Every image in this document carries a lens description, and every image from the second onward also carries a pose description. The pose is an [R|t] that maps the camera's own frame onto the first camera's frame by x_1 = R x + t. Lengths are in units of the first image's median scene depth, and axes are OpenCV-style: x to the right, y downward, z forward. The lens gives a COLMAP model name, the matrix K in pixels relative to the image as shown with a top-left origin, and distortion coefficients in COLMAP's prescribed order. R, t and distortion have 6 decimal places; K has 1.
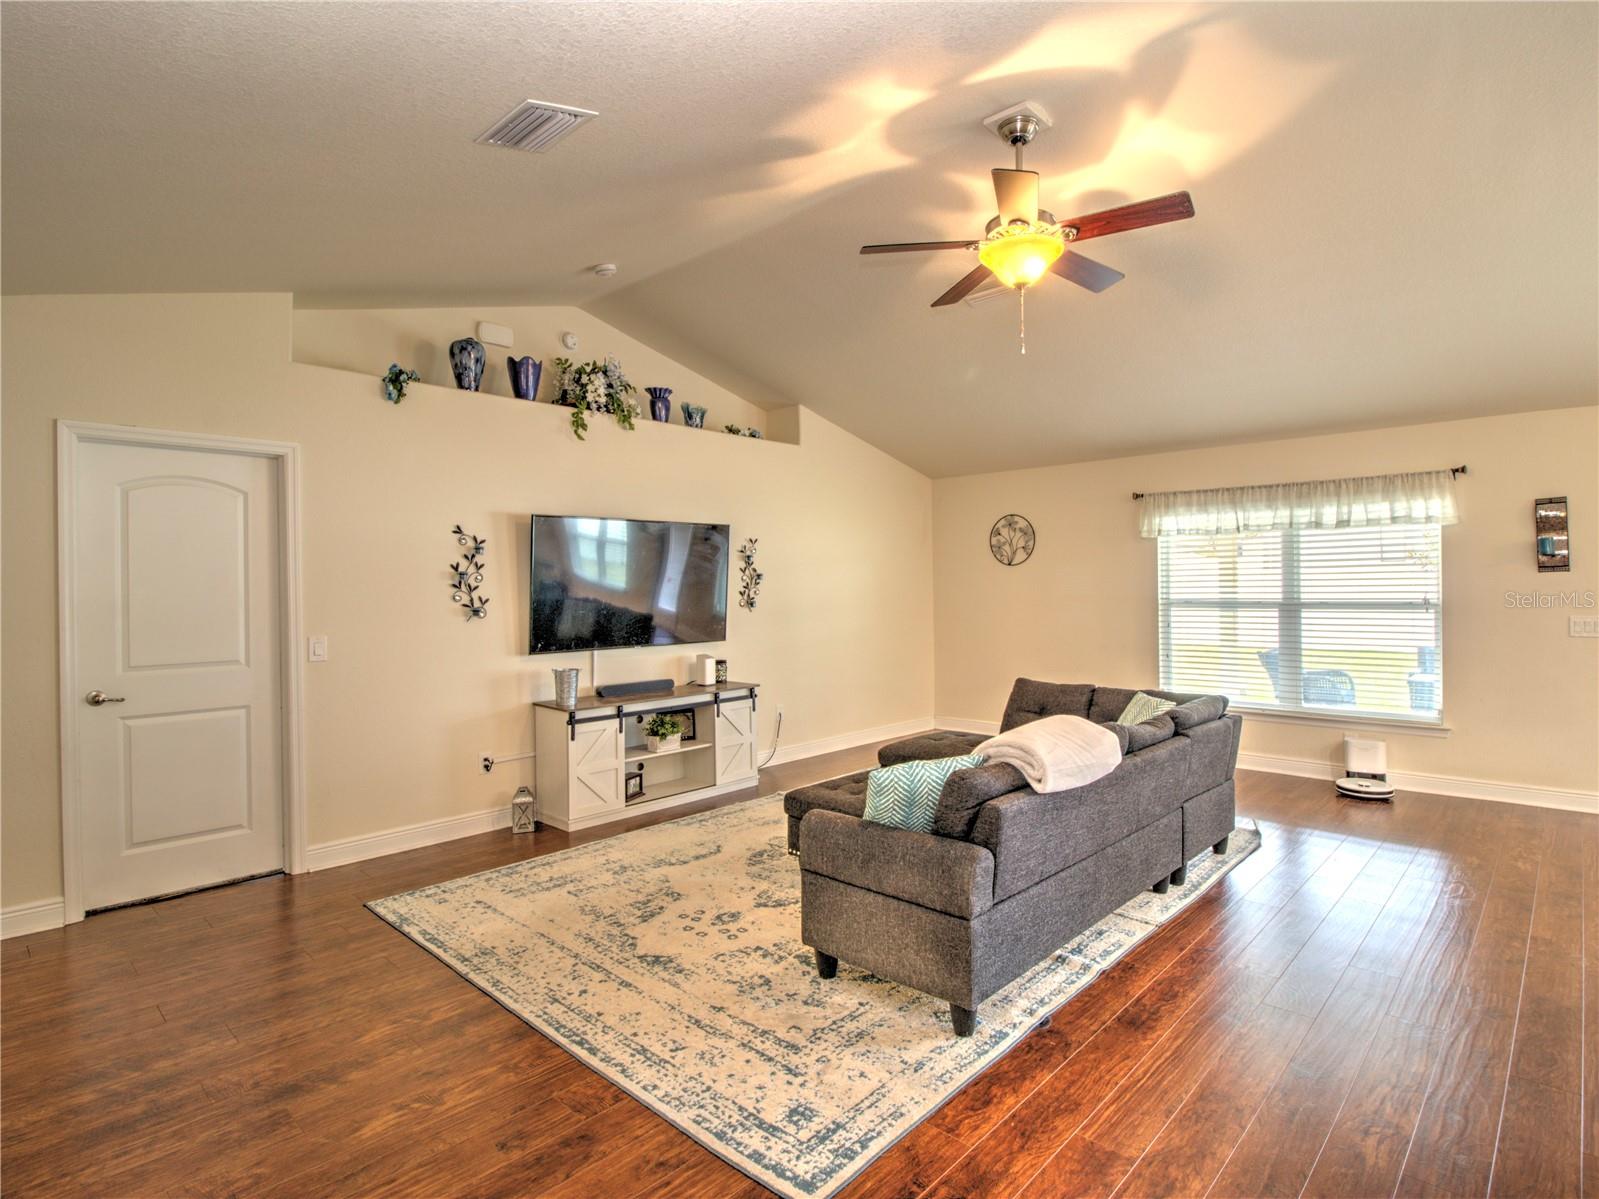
lens RADIAL K [[829.1, 0, 854.8], [0, 829.1, 589.0], [0, 0, 1]] dist [0.004013, -0.012682]
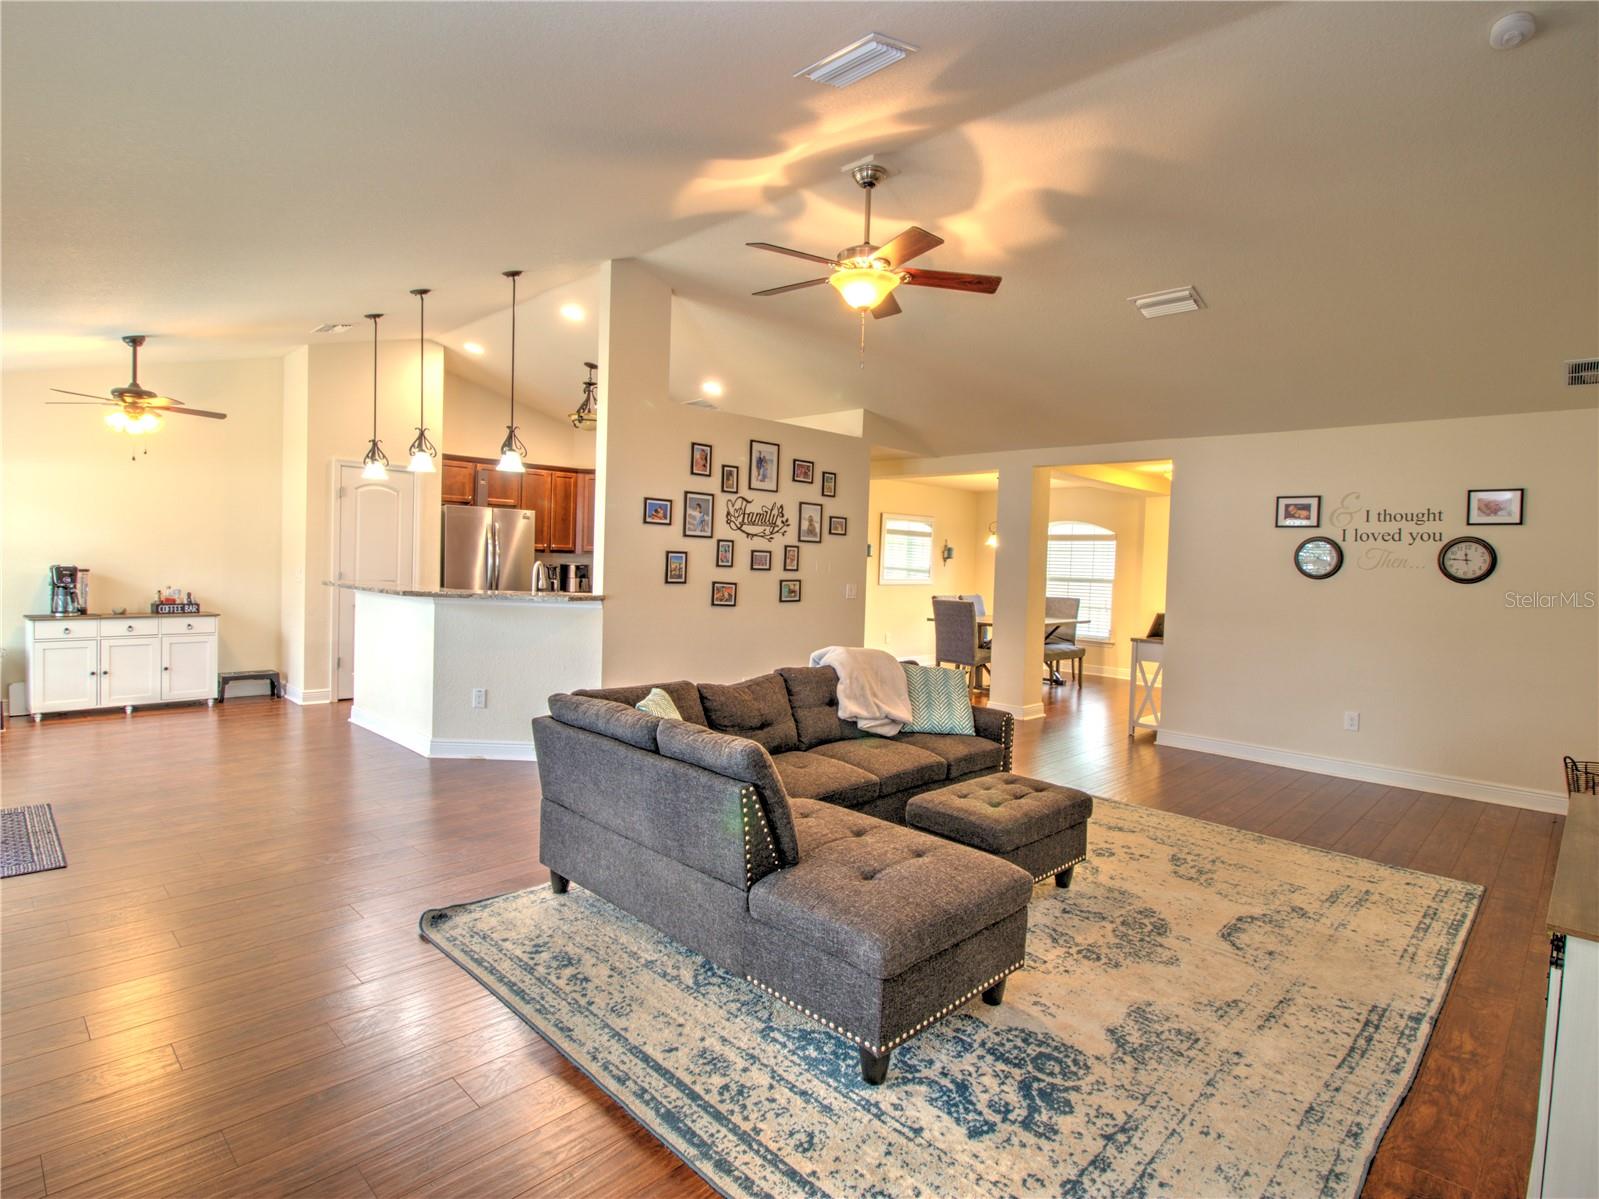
lens RADIAL K [[832.8, 0, 797.9], [0, 832.8, 587.9], [0, 0, 1]] dist [0.003080, -0.015635]
pose [[-0.998205, -0.025772, 0.054069, 0.169272], [-0.023621, 0.998918, 0.040056, -0.006171], [-0.055043, 0.038706, -0.997733, 1.686151]]
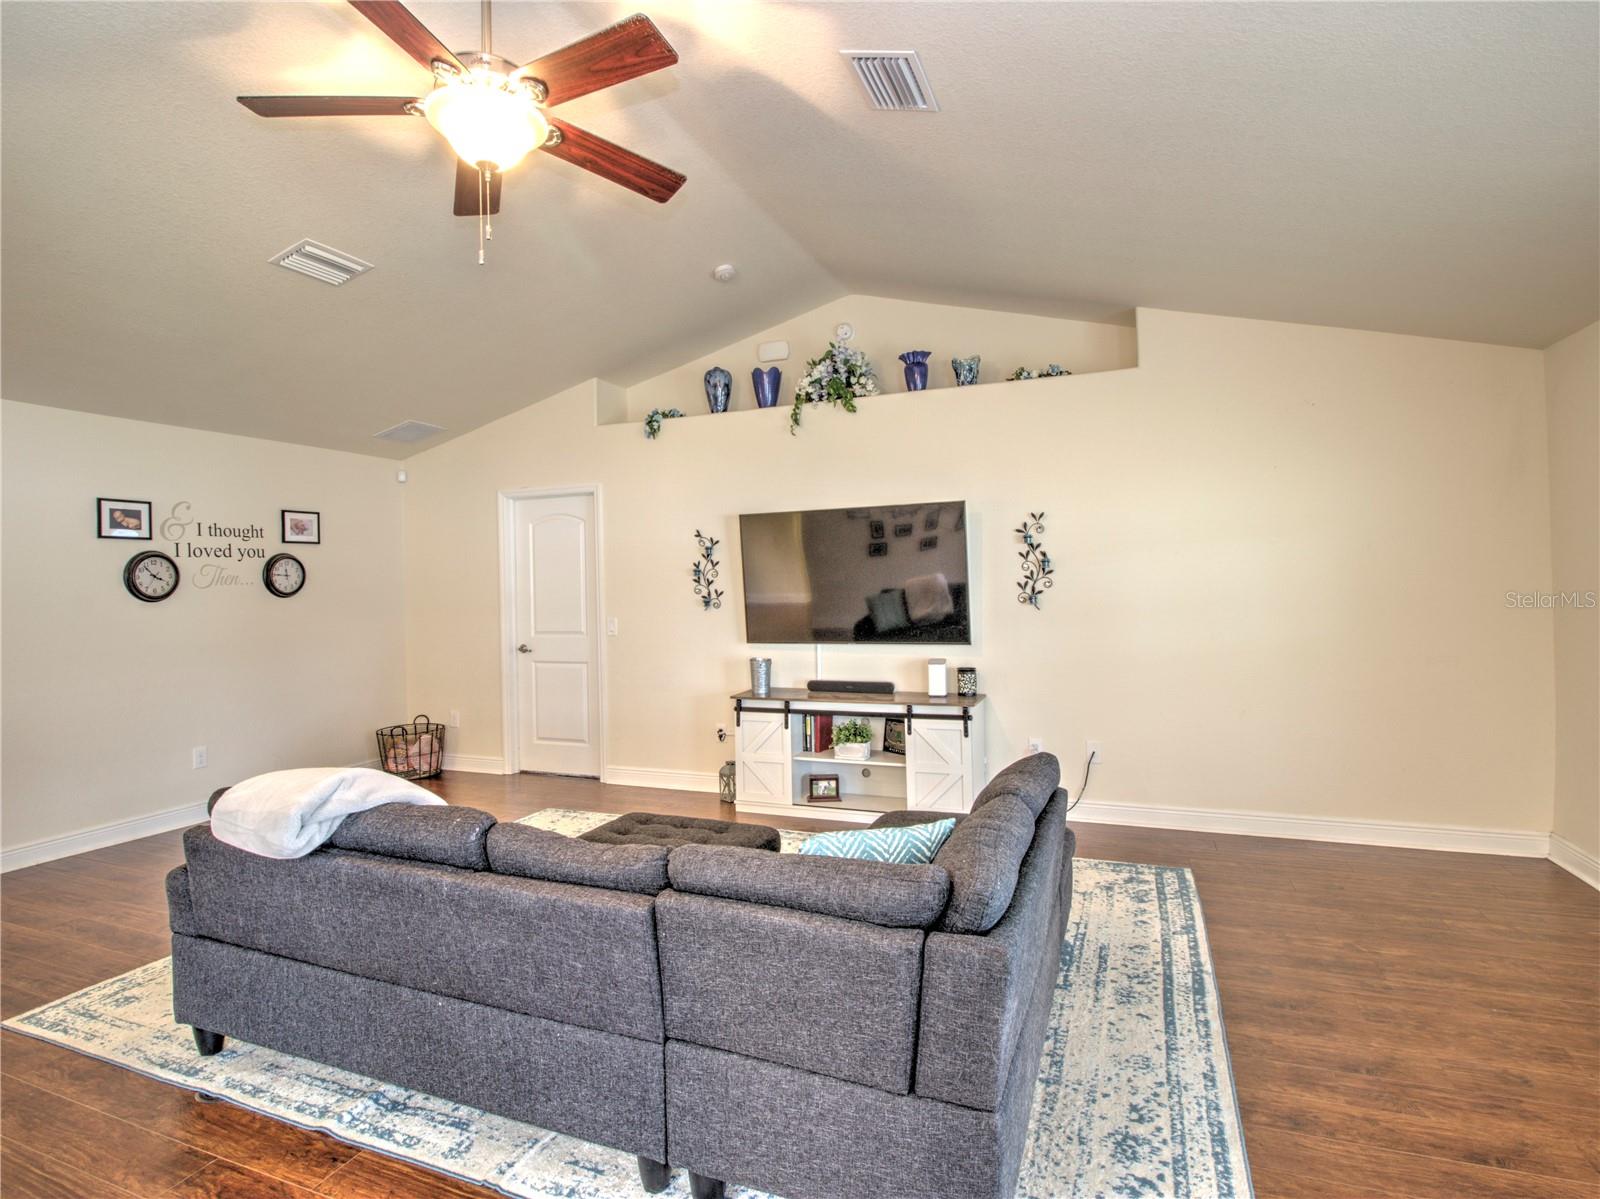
lens RADIAL K [[833.3, 0, 798.4], [0, 833.3, 587.9], [0, 0, 1]] dist [0.003080, -0.015635]
pose [[0.339326, 0.008549, -0.940630, 0.733788], [0.014132, 0.999800, 0.014185, -0.008775], [0.940563, -0.018107, 0.339137, 0.763196]]
